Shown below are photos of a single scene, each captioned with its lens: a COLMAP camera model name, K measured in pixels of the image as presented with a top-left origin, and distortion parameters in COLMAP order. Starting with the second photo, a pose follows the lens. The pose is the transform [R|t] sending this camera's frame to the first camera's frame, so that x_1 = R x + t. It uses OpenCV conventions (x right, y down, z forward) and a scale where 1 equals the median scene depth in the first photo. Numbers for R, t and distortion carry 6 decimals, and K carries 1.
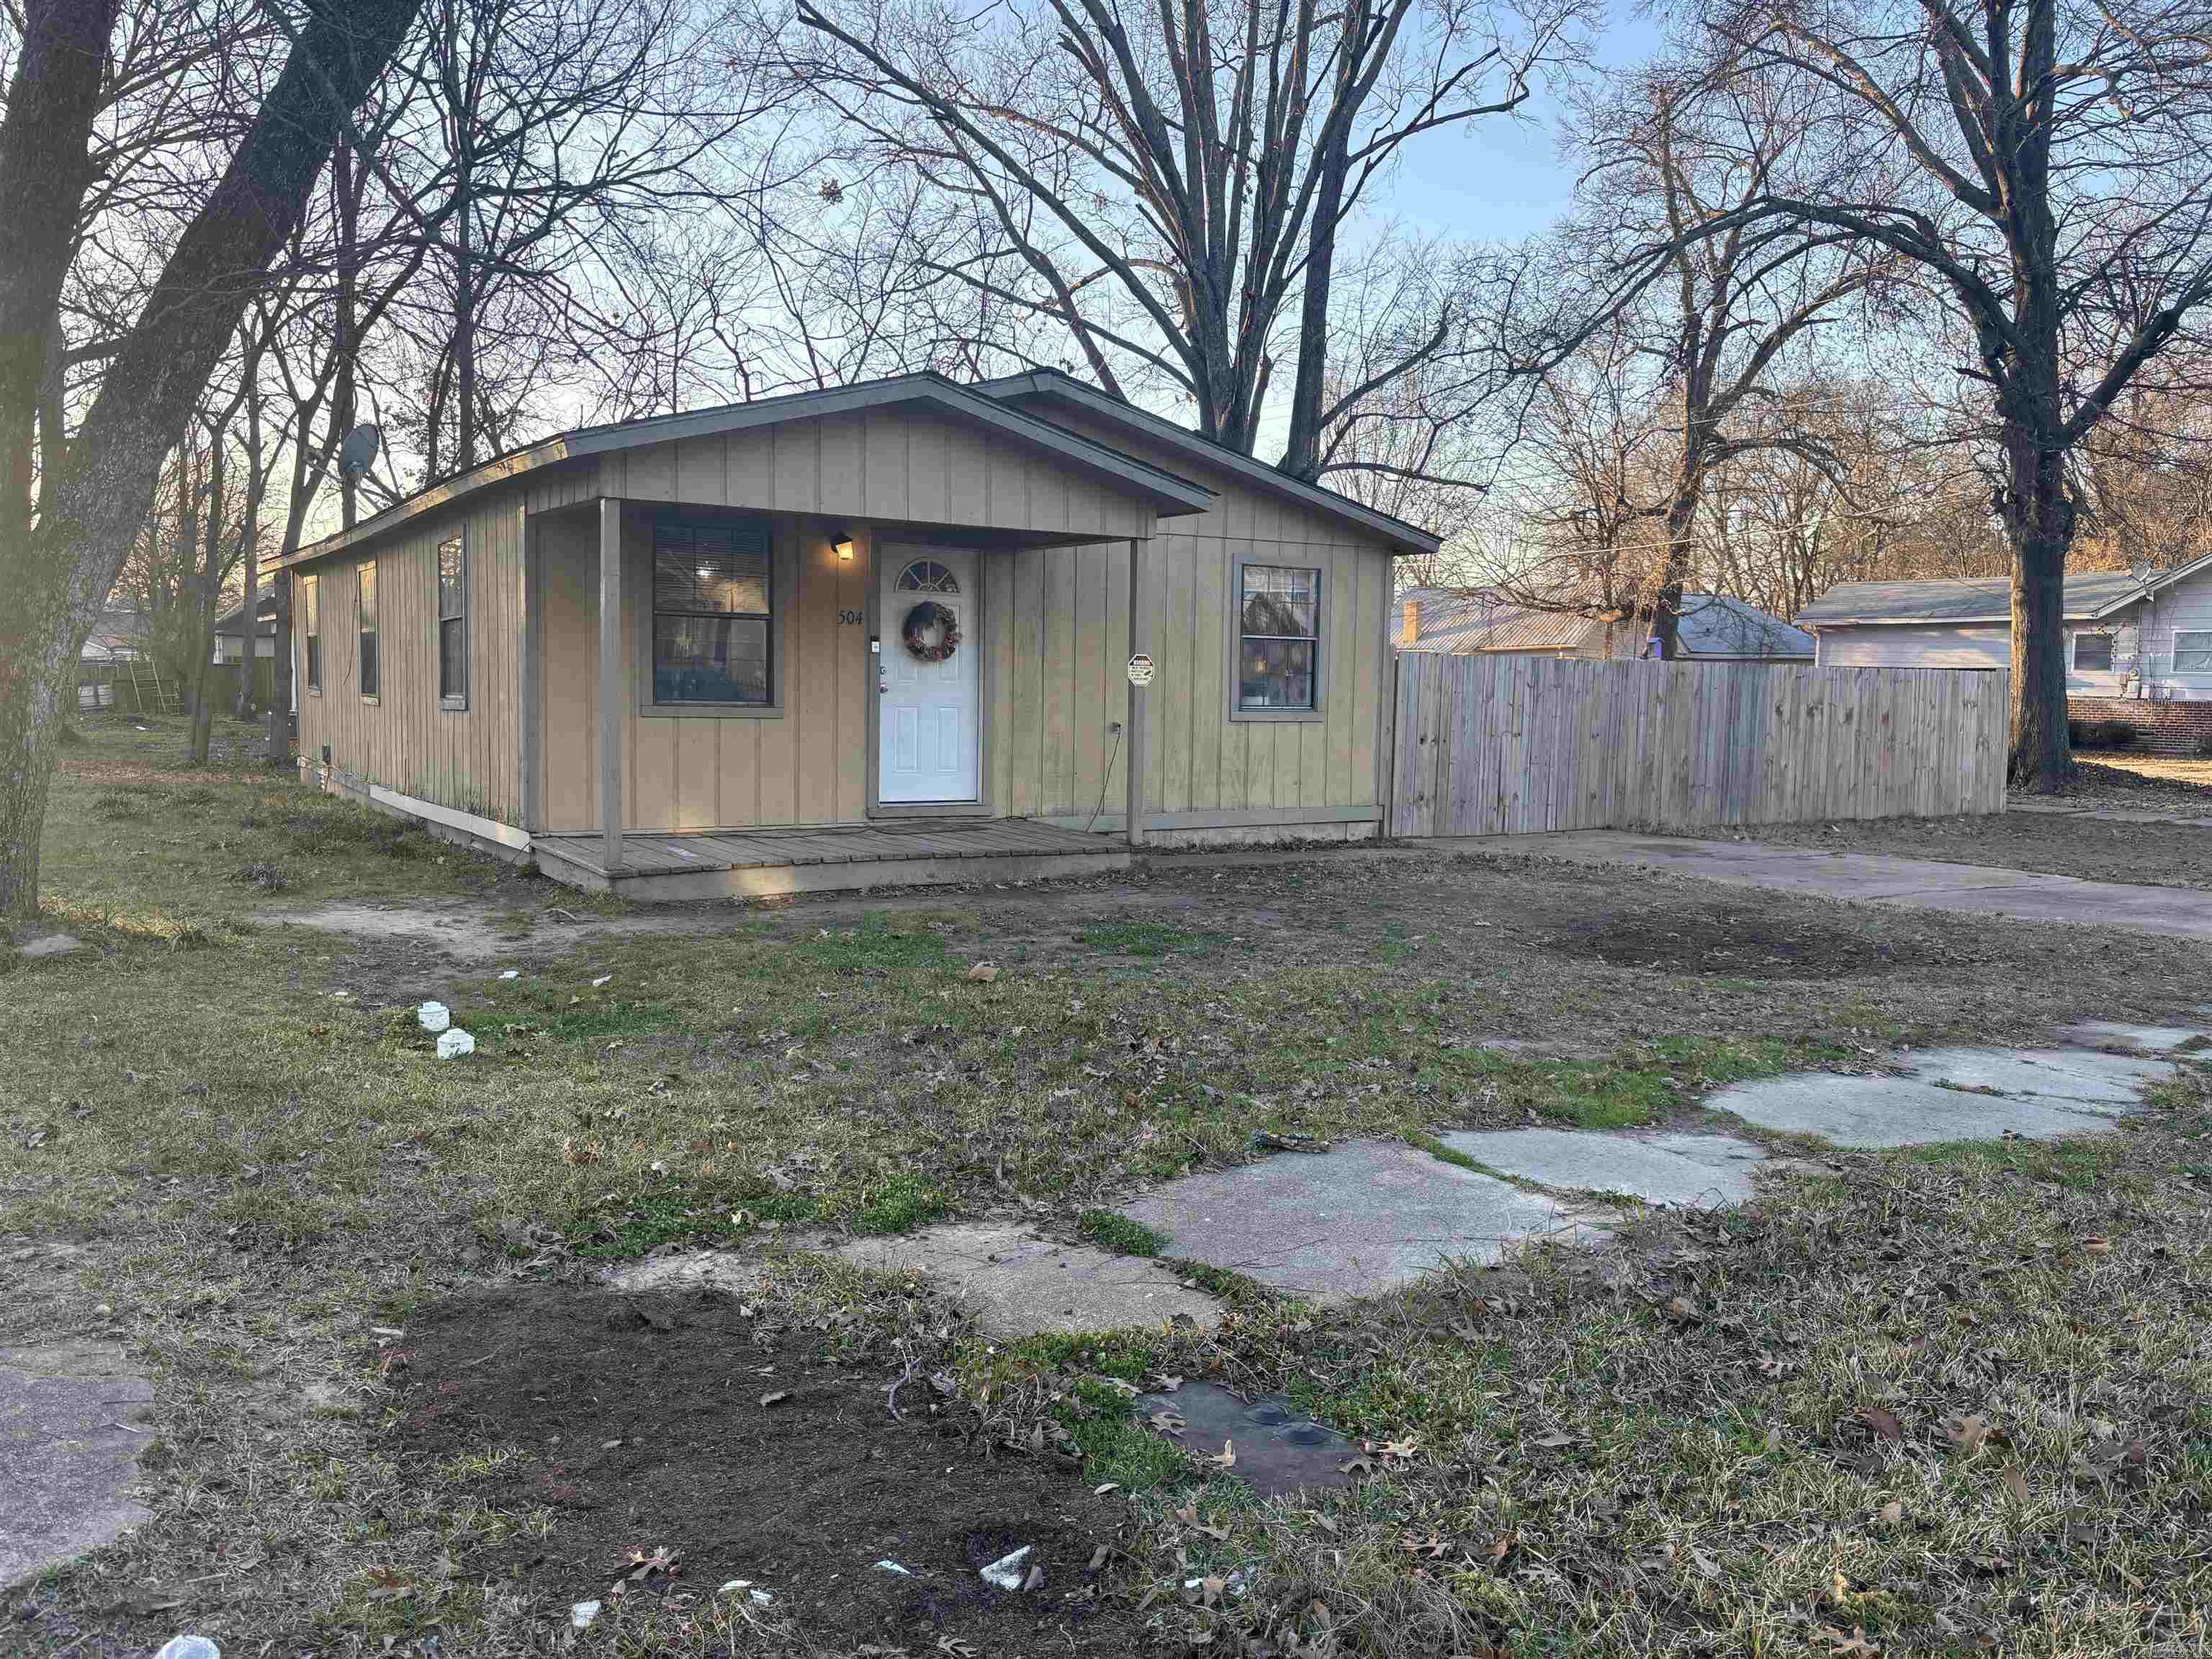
lens RADIAL K [[1675.2, 0, 1106.0], [0, 1675.2, 829.5], [0, 0, 1]] dist [0.076275, -0.100874]
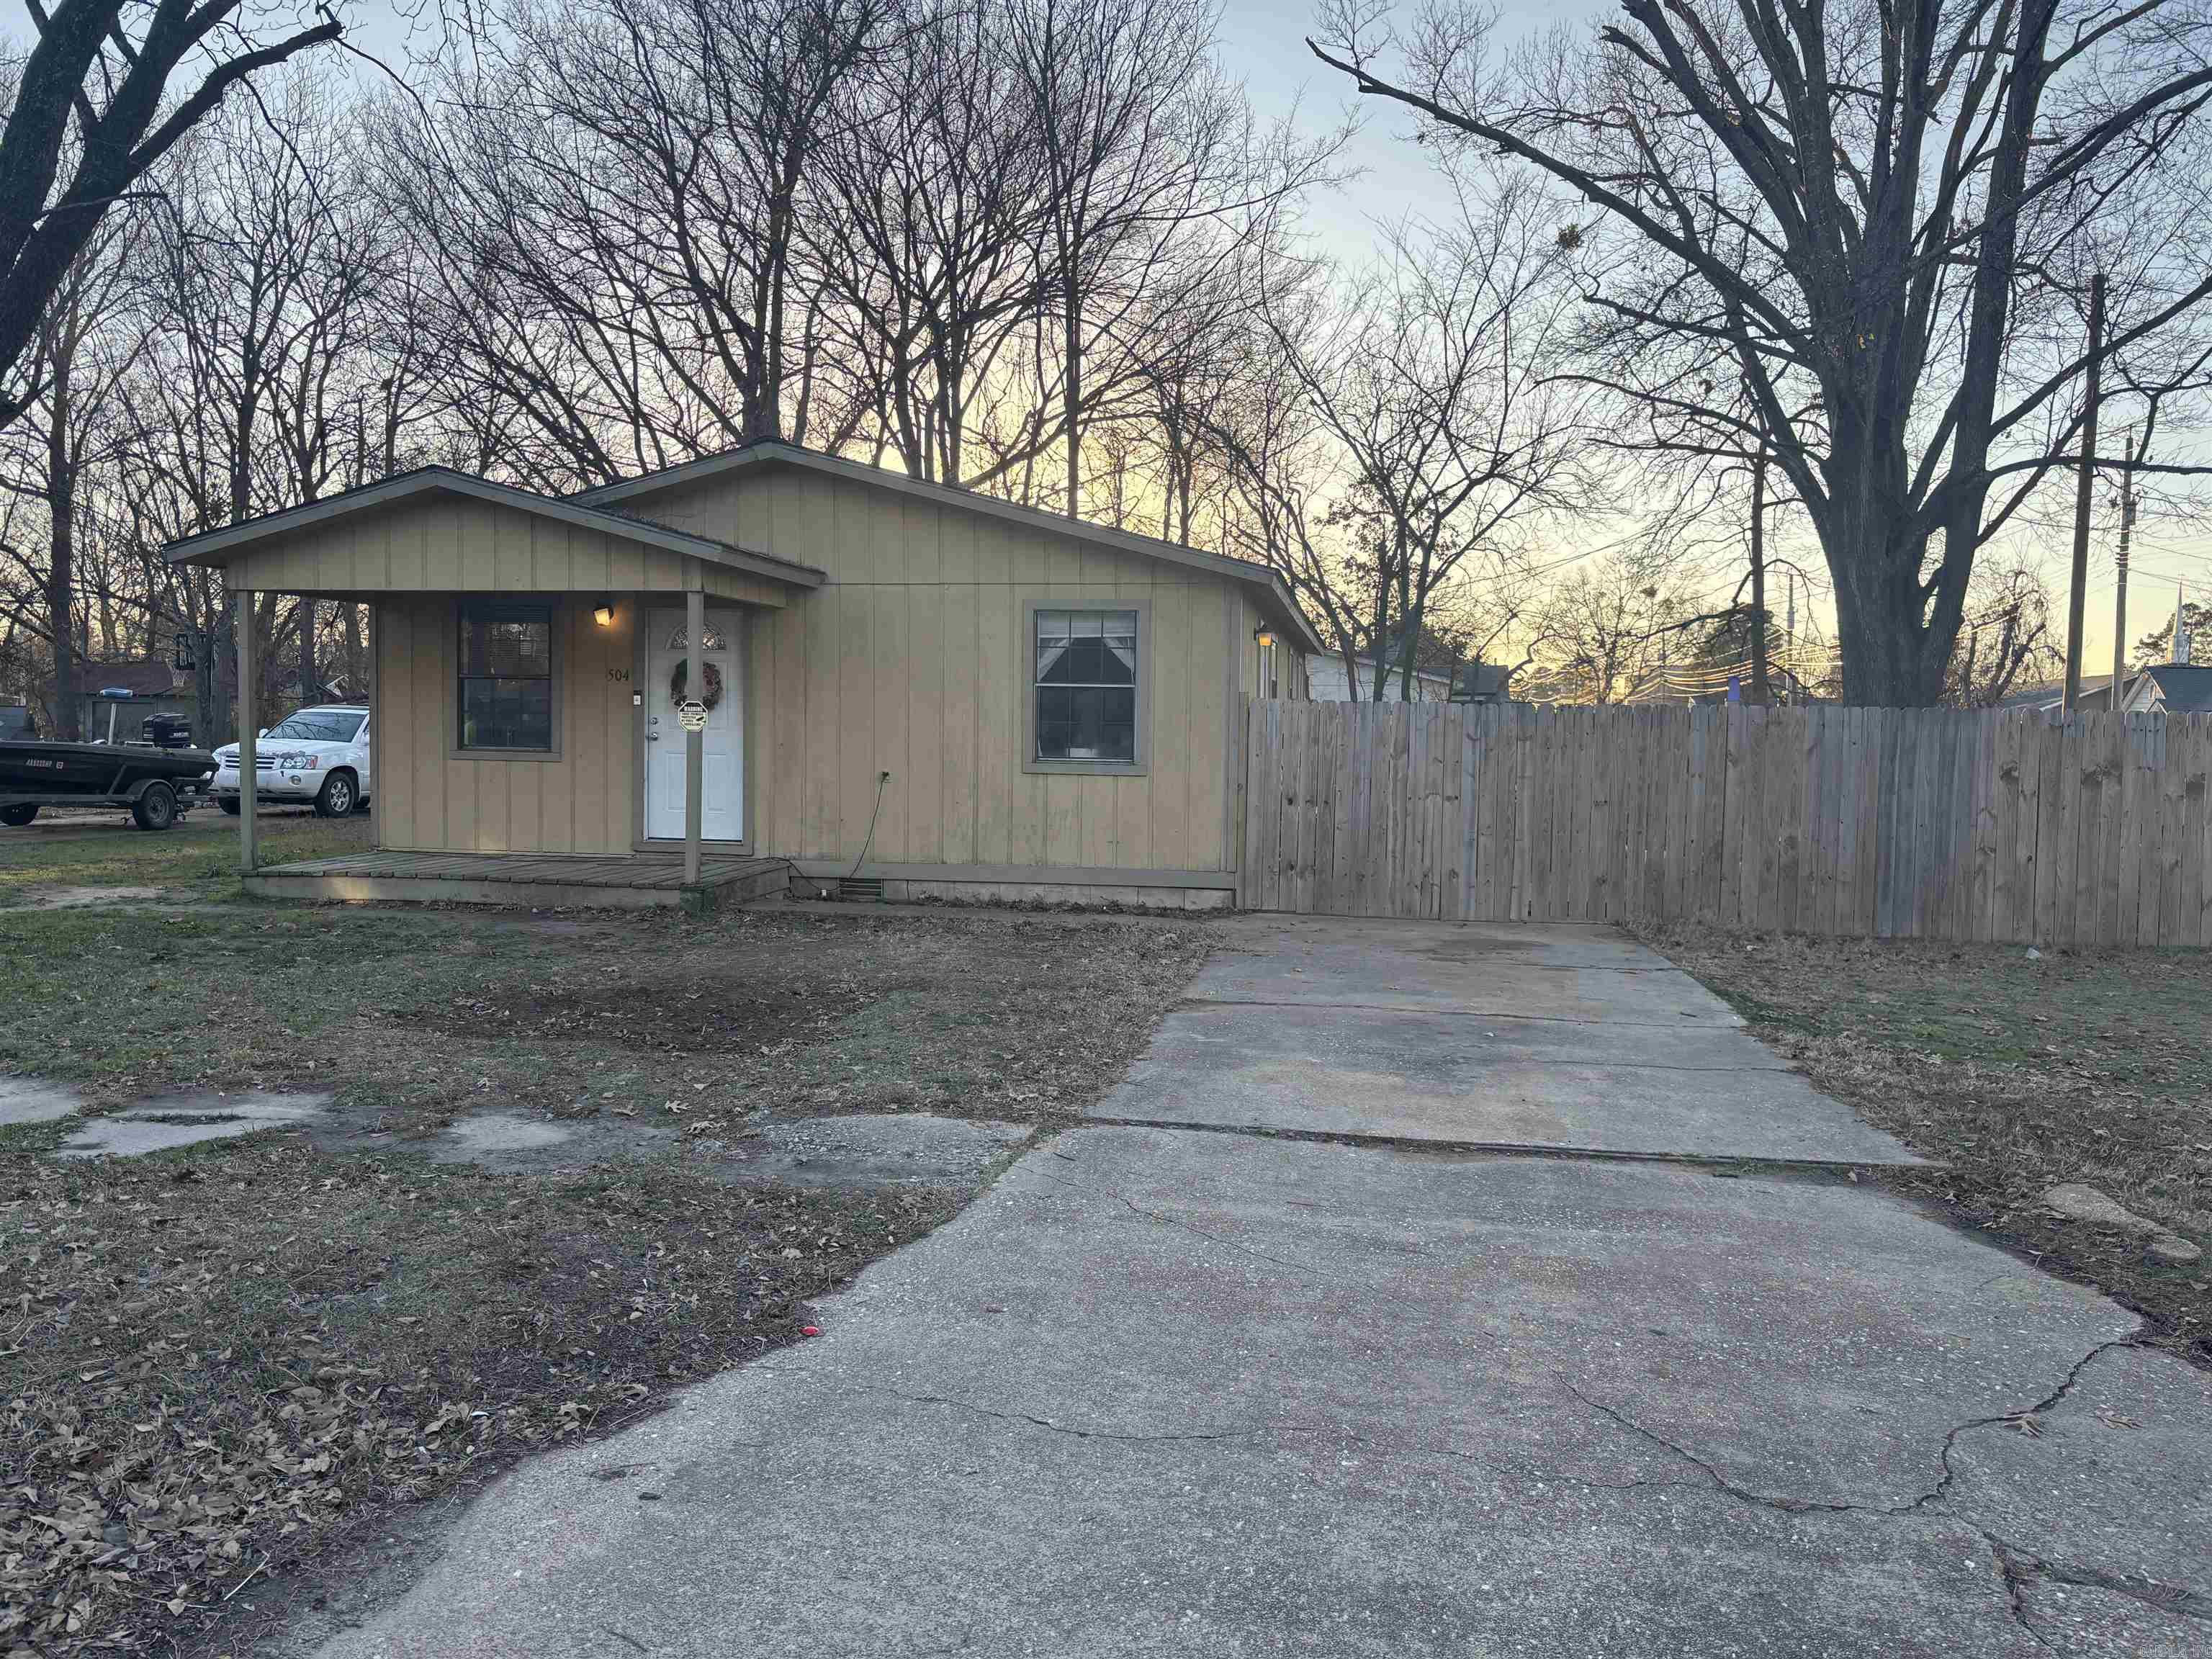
lens RADIAL K [[1677.0, 0, 1123.0], [0, 1677.0, 849.8], [0, 0, 1]] dist [0.054204, -0.068770]
pose [[0.738316, 0.042876, -0.673091, 0.854011], [-0.062160, 0.998056, -0.004607, -0.022122], [0.671585, 0.045241, 0.739545, 0.365835]]
